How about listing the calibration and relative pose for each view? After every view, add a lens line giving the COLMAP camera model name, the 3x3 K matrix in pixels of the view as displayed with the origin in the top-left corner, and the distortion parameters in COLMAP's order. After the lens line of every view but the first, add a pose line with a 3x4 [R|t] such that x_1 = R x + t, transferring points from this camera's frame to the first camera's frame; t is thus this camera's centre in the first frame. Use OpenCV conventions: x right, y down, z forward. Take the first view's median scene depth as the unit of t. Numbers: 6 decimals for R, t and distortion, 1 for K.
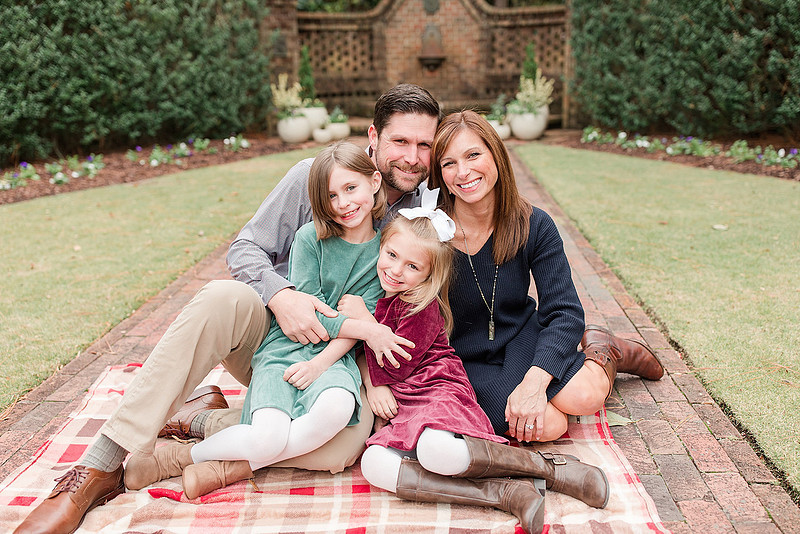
lens RADIAL K [[781.3, 0, 400.0], [0, 781.3, 267.0], [0, 0, 1]] dist [0.014060, -0.000666]
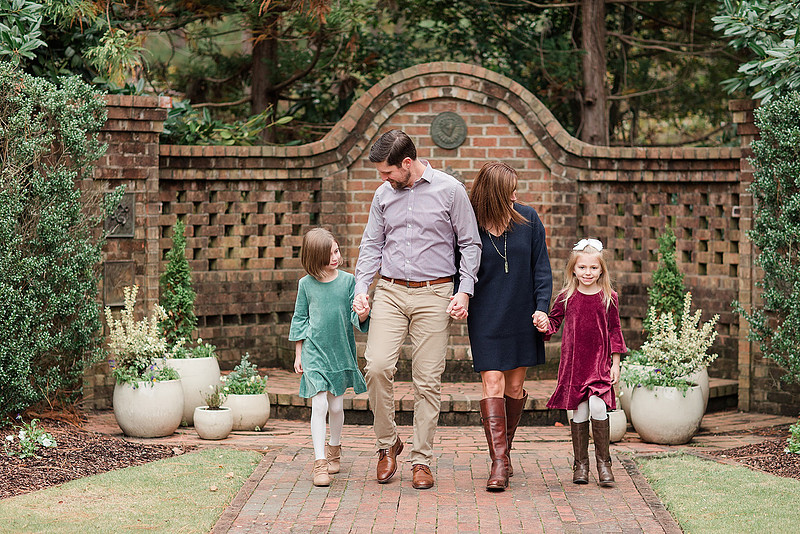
lens RADIAL K [[1918.8, 0, 396.5], [0, 1918.8, 264.3], [0, 0, 1]] dist [0.054588, -0.278006]
pose [[0.999117, 0.025994, 0.033002, -0.032470], [-0.018408, 0.977039, -0.212263, -0.022881], [-0.037762, 0.211469, 0.976655, -0.108726]]
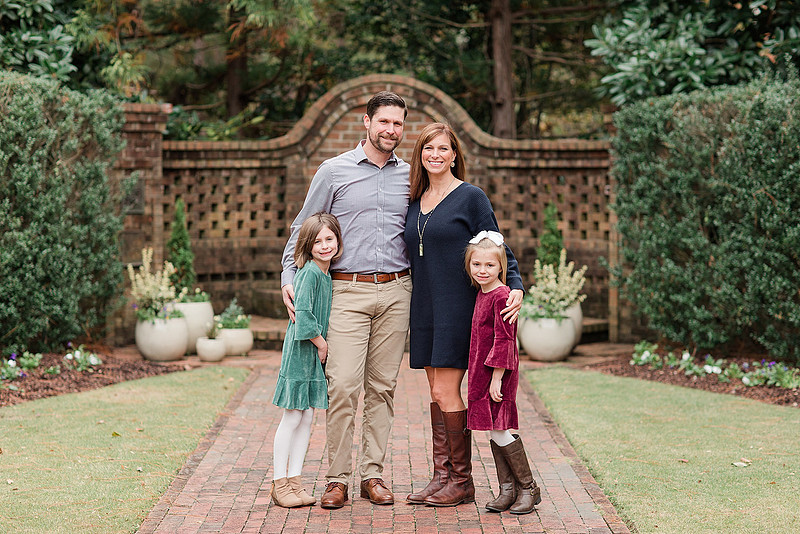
lens RADIAL K [[1918.8, 0, 396.5], [0, 1918.8, 264.3], [0, 0, 1]] dist [0.054588, -0.278006]
pose [[0.997790, 0.018363, 0.063858, -0.052869], [-0.004909, 0.978799, -0.204765, 0.073189], [-0.066264, 0.203999, 0.976726, -0.481229]]
